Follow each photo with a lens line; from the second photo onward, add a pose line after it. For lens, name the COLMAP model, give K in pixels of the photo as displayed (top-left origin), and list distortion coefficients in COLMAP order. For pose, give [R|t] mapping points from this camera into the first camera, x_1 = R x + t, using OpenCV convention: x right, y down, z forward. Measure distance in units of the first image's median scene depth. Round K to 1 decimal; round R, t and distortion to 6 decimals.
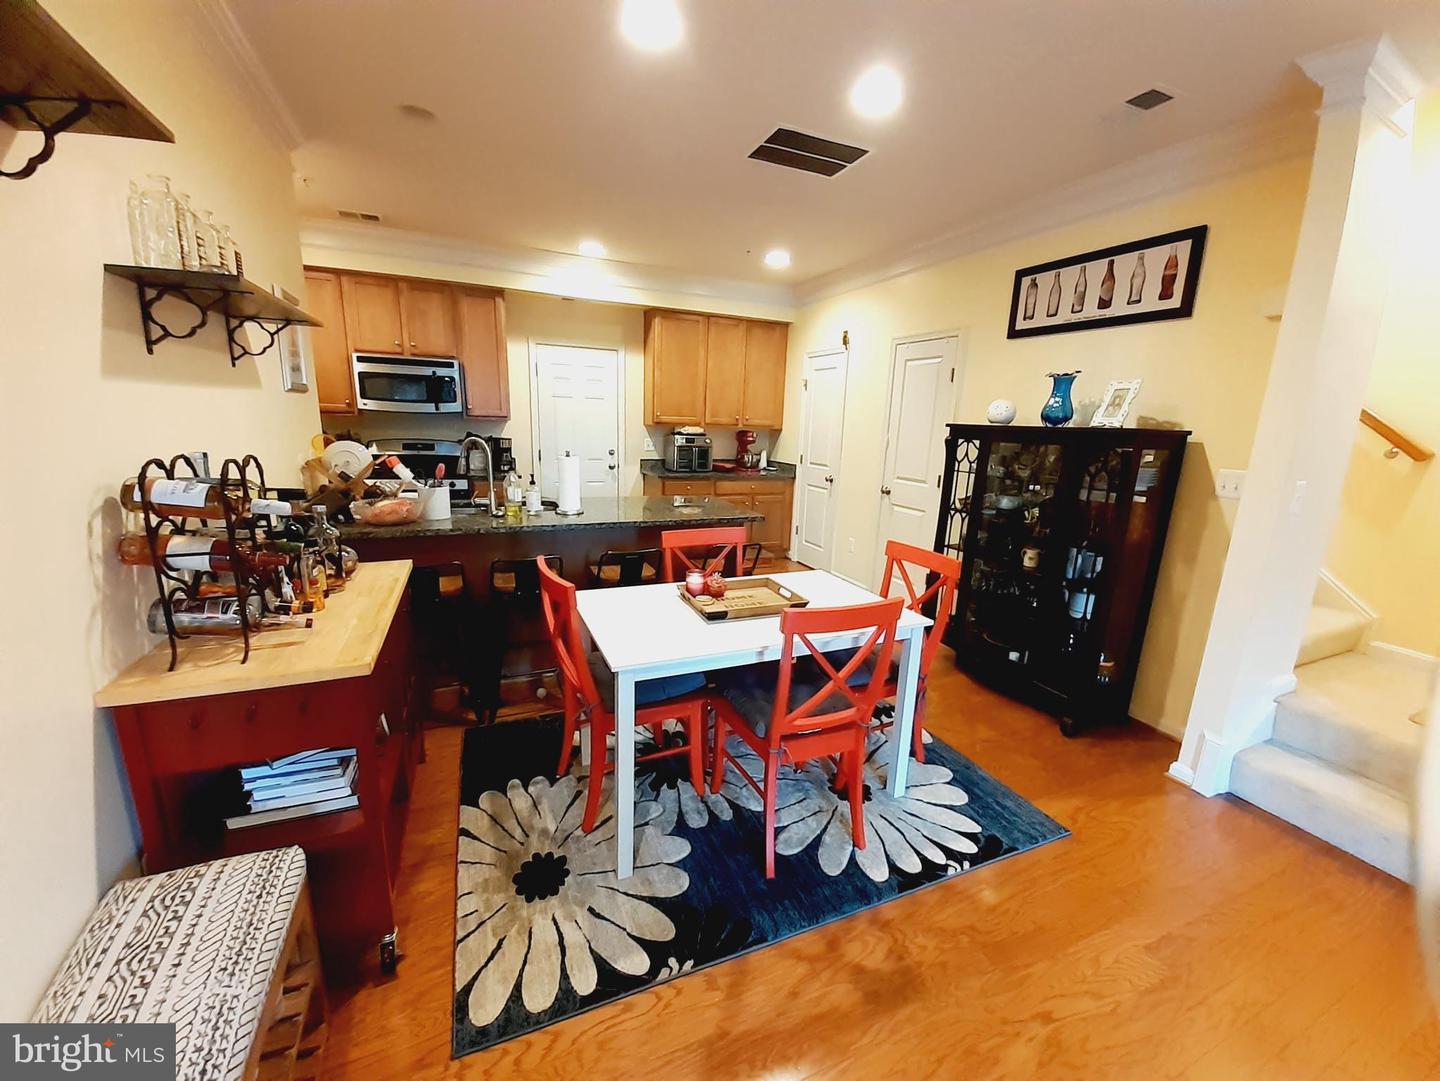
lens RADIAL K [[565.8, 0, 725.0], [0, 565.8, 548.3], [0, 0, 1]] dist [0.004598, -0.009415]
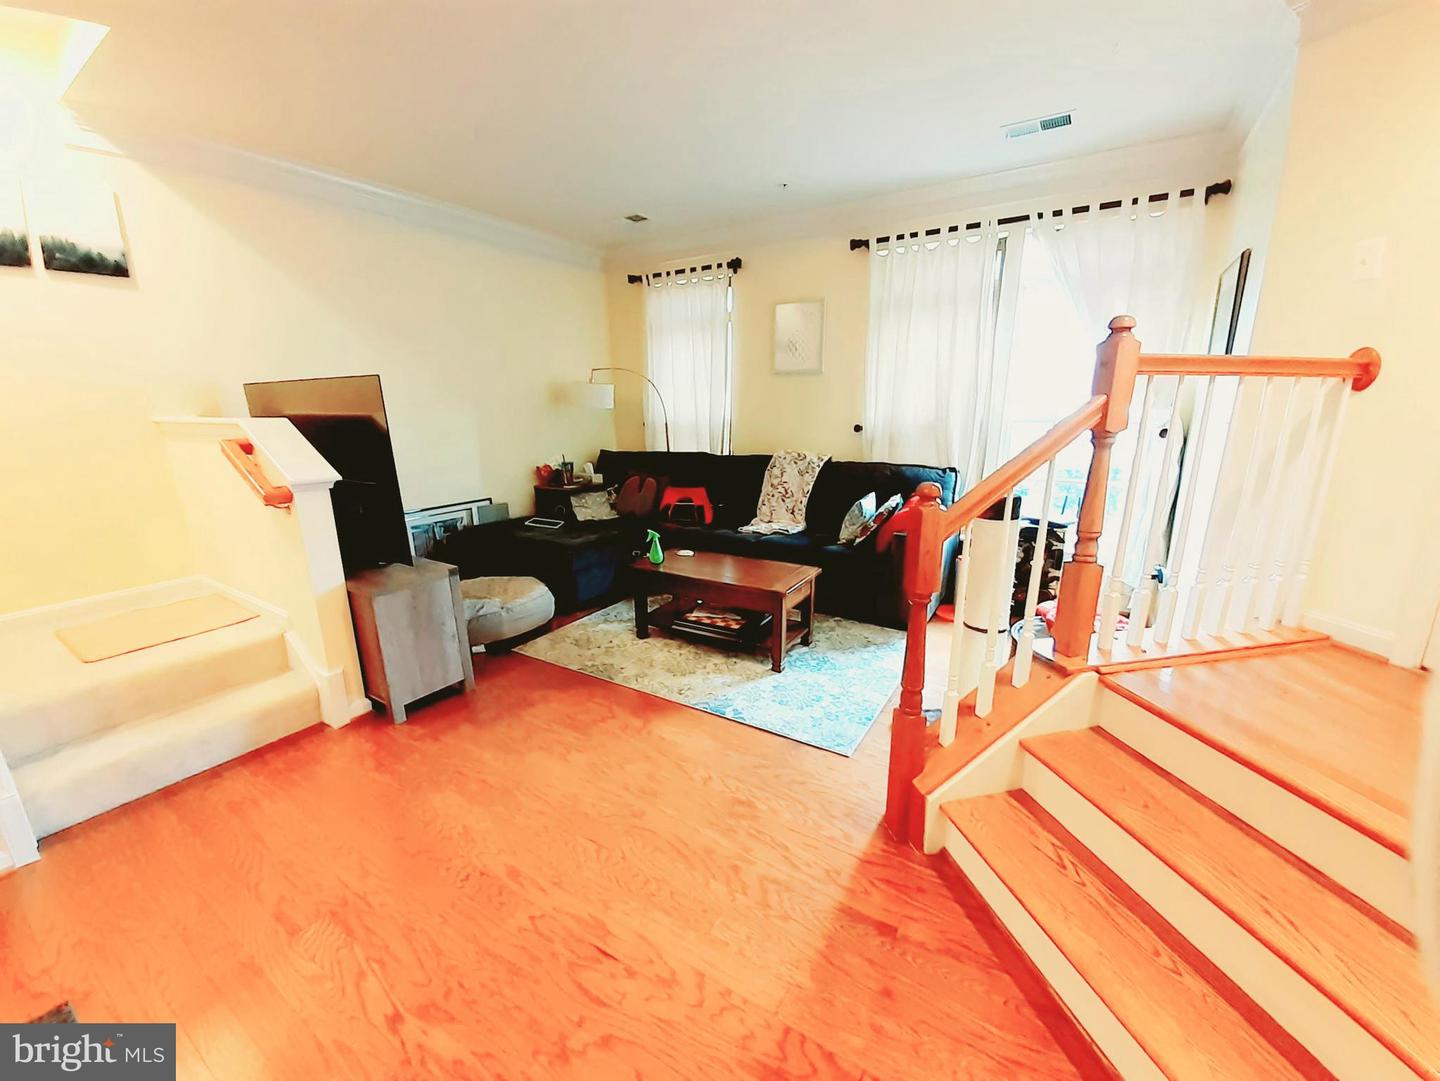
lens RADIAL K [[565.8, 0, 718.1], [0, 565.8, 548.7], [0, 0, 1]] dist [0.004598, -0.009415]
pose [[-0.557815, -0.242686, 0.793692, -0.142512], [0.174927, 0.900436, 0.398265, -0.070669], [-0.811322, 0.360996, -0.459824, 0.390535]]
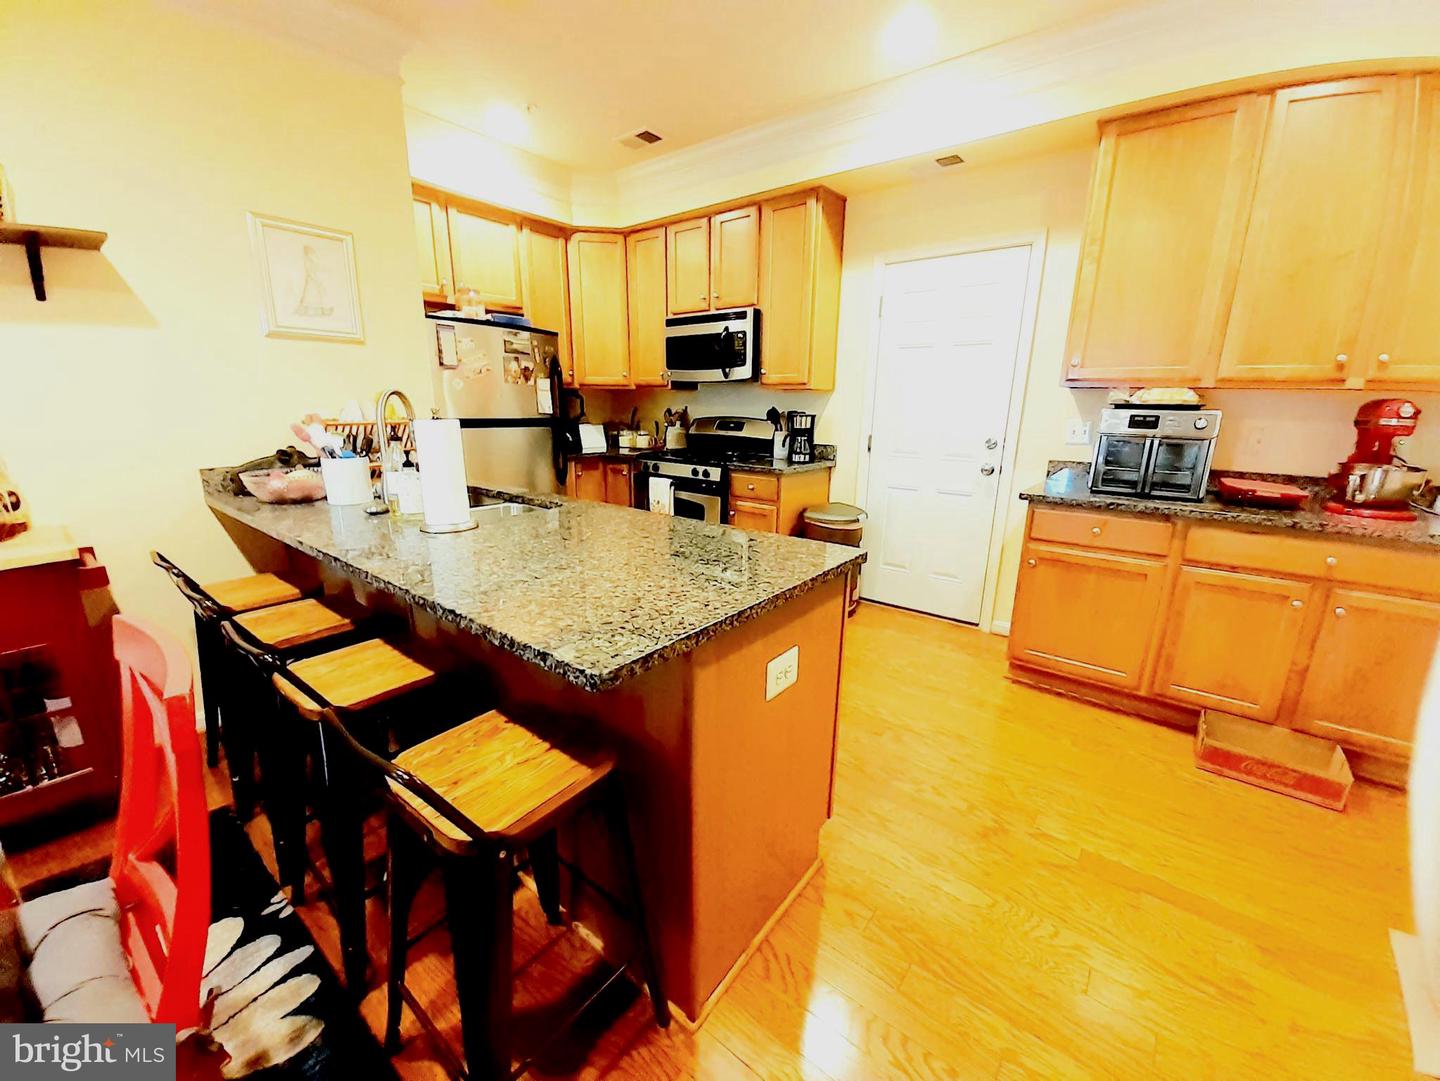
lens RADIAL K [[565.8, 0, 710.8], [0, 565.8, 552.8], [0, 0, 1]] dist [0.004598, -0.009415]
pose [[0.466620, 0.200022, -0.861543, 0.359019], [-0.194613, 0.973438, 0.120596, -0.179776], [0.862781, 0.111395, 0.493153, 1.132004]]
